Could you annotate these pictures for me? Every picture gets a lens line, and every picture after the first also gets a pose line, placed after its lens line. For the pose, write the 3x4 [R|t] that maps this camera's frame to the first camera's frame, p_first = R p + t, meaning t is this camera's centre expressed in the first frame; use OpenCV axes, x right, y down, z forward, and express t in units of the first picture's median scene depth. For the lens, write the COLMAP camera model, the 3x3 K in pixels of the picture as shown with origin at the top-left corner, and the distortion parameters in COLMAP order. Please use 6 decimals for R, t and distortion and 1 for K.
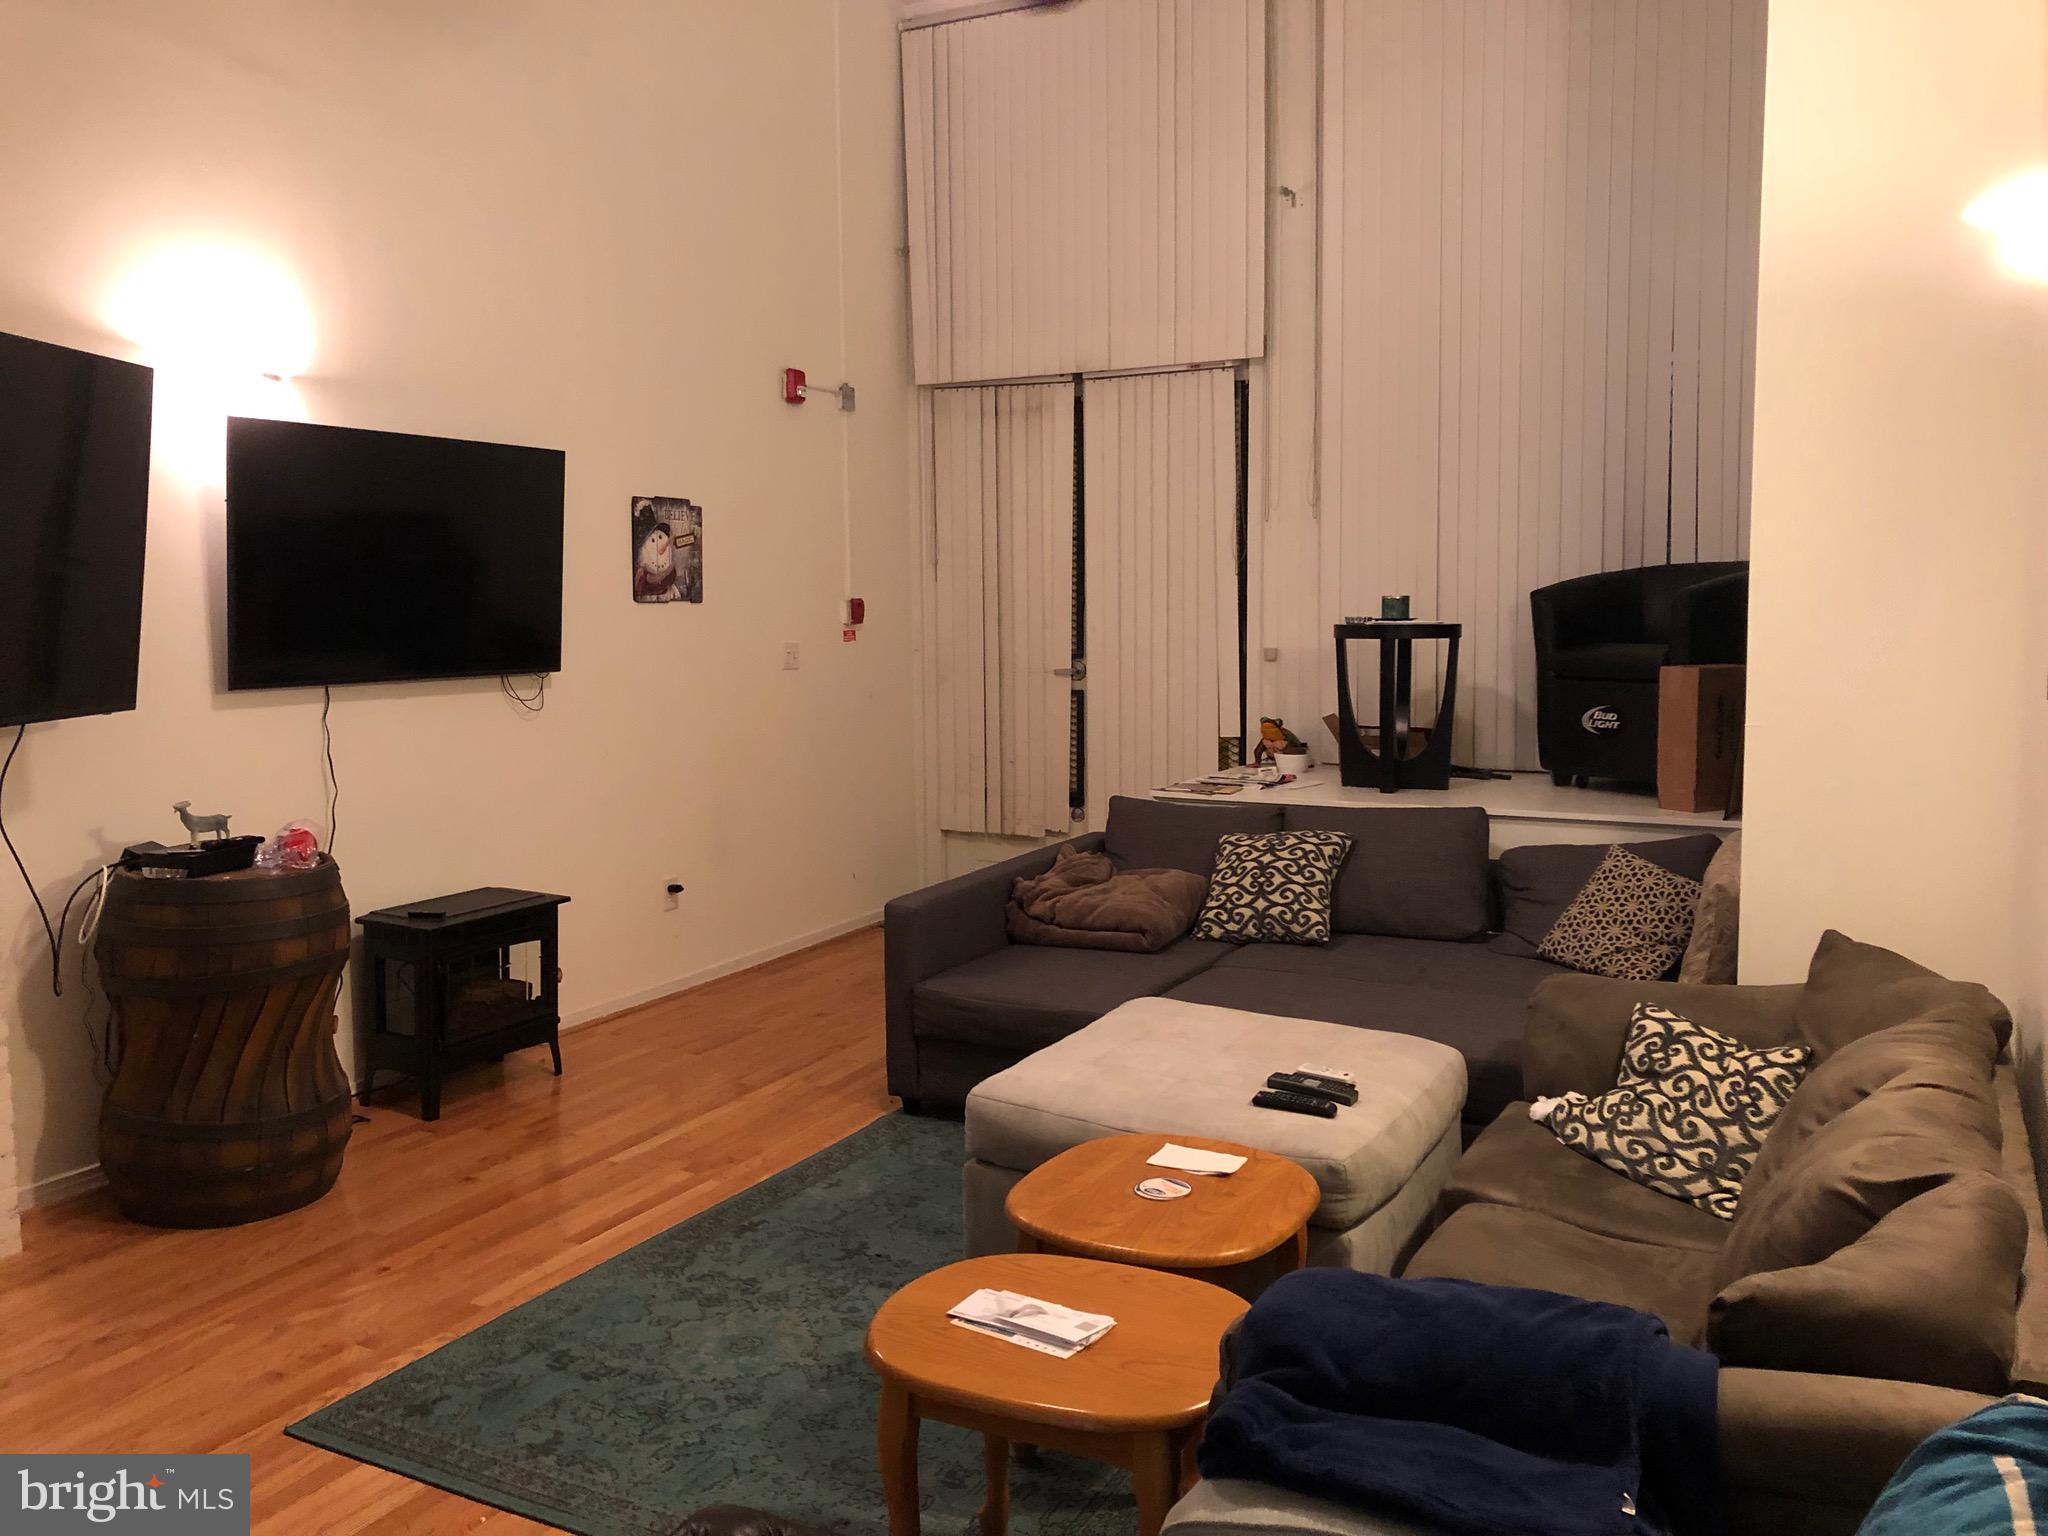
lens RADIAL K [[1661.7, 0, 1016.5], [0, 1661.7, 759.8], [0, 0, 1]] dist [0.031110, -0.008180]
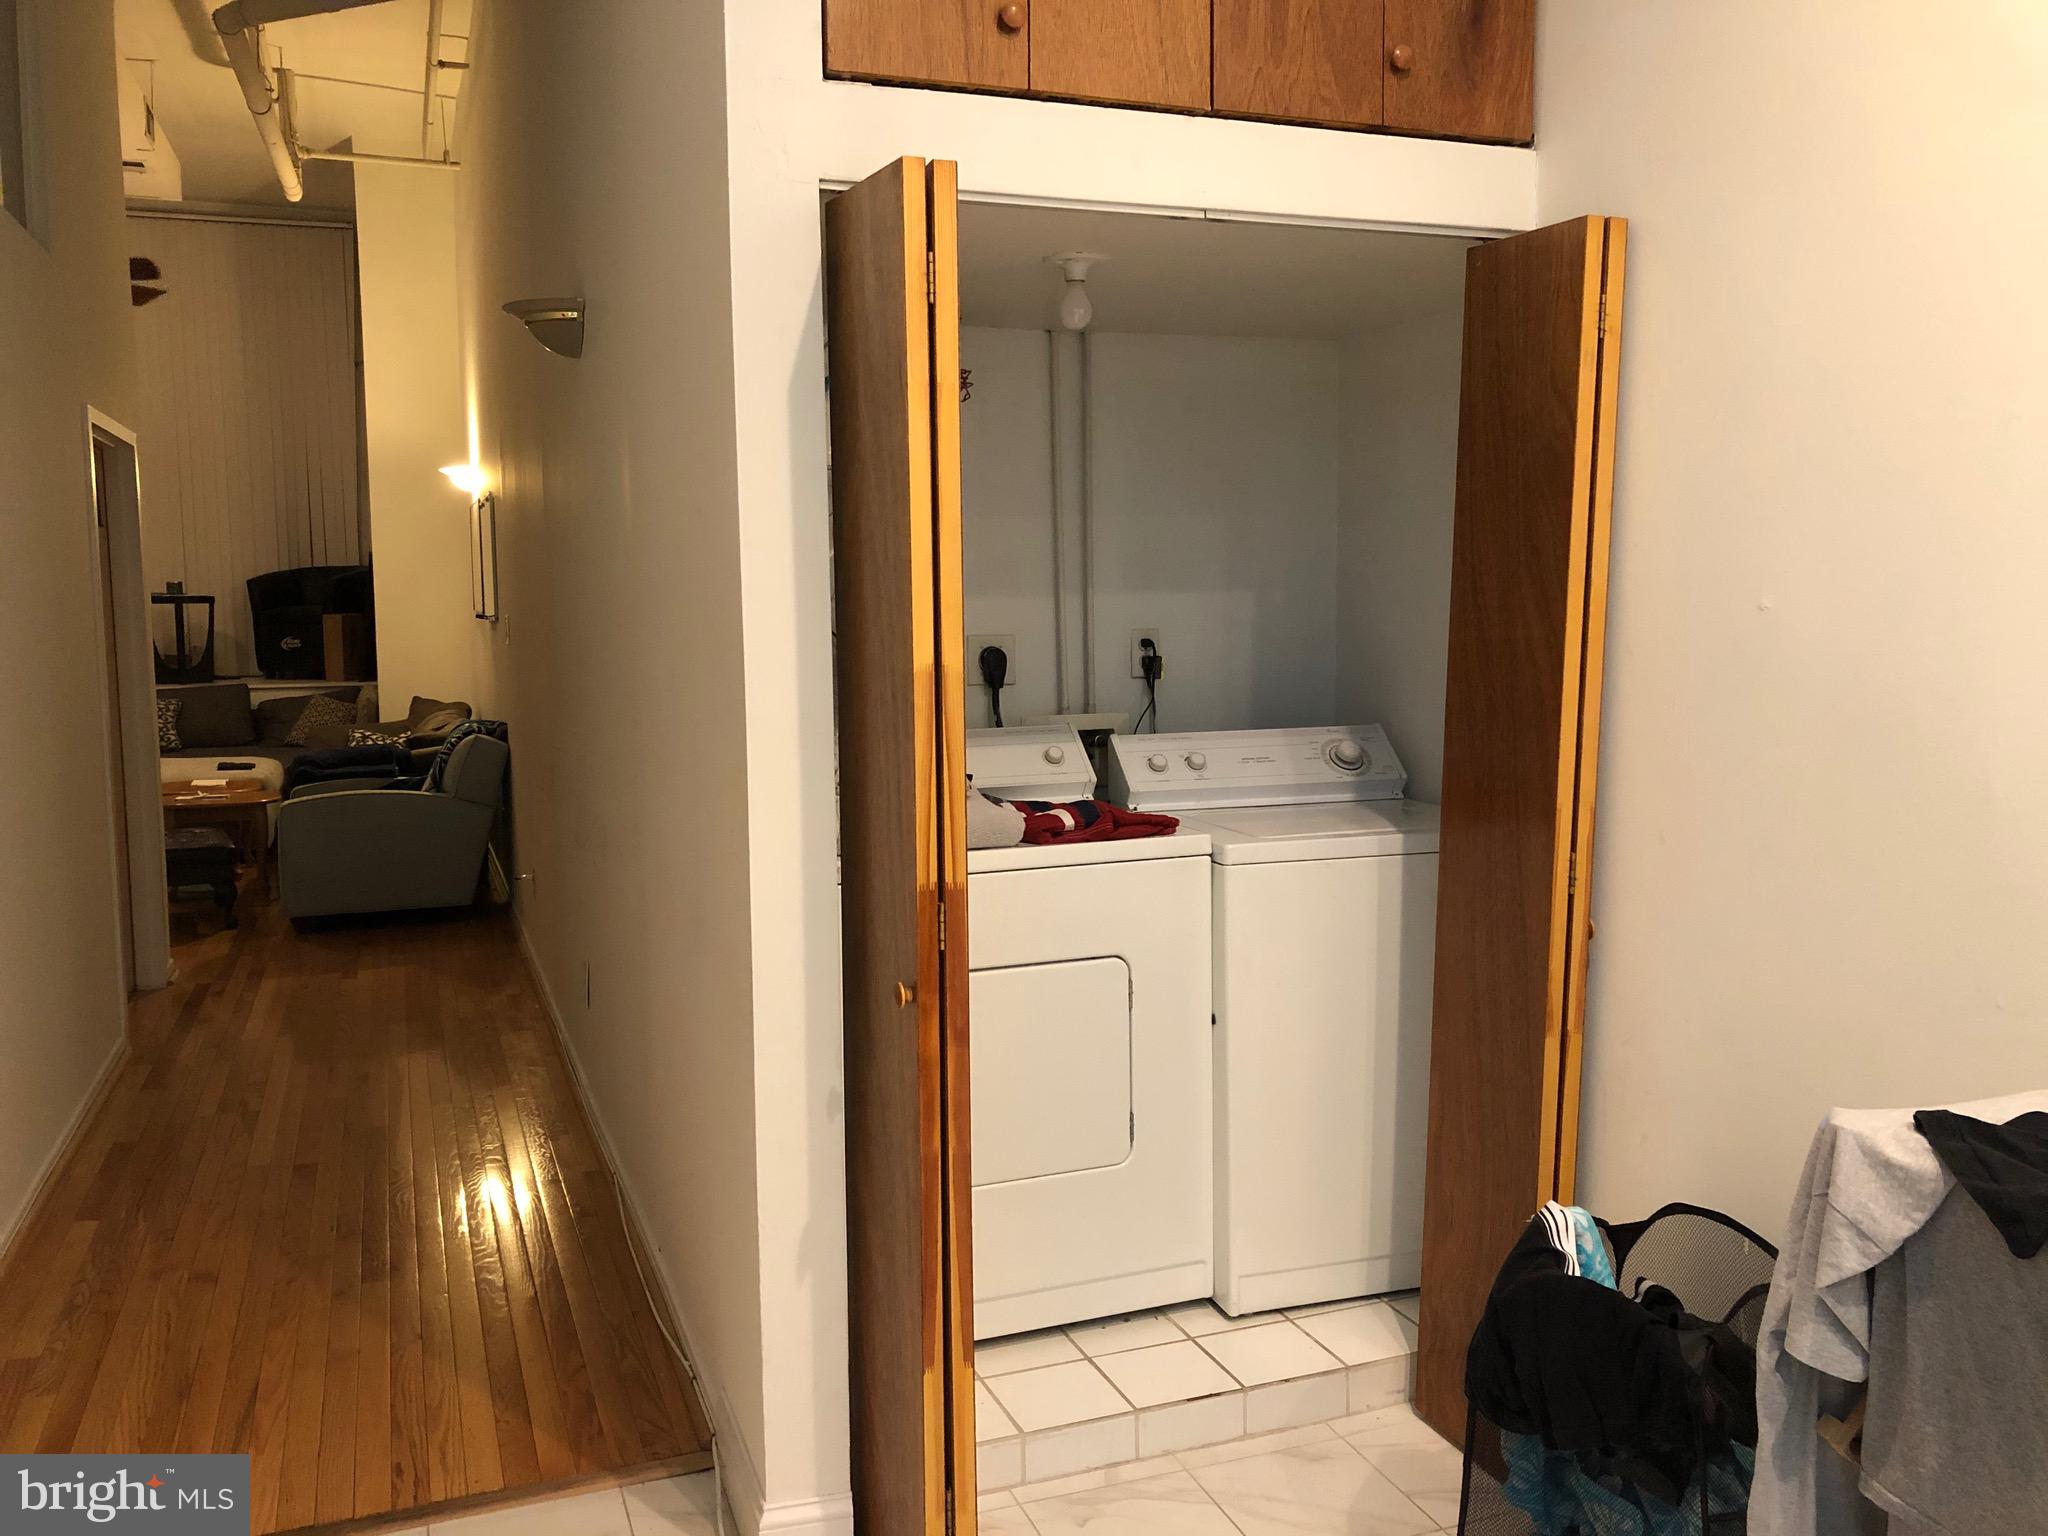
lens RADIAL K [[1661.7, 0, 1016.5], [0, 1661.7, 759.8], [0, 0, 1]] dist [0.031110, -0.008180]
pose [[0.675147, -0.076527, 0.733703, -0.566687], [0.071494, 0.996710, 0.038170, 0.104690], [-0.734211, 0.026685, 0.678397, -1.040414]]
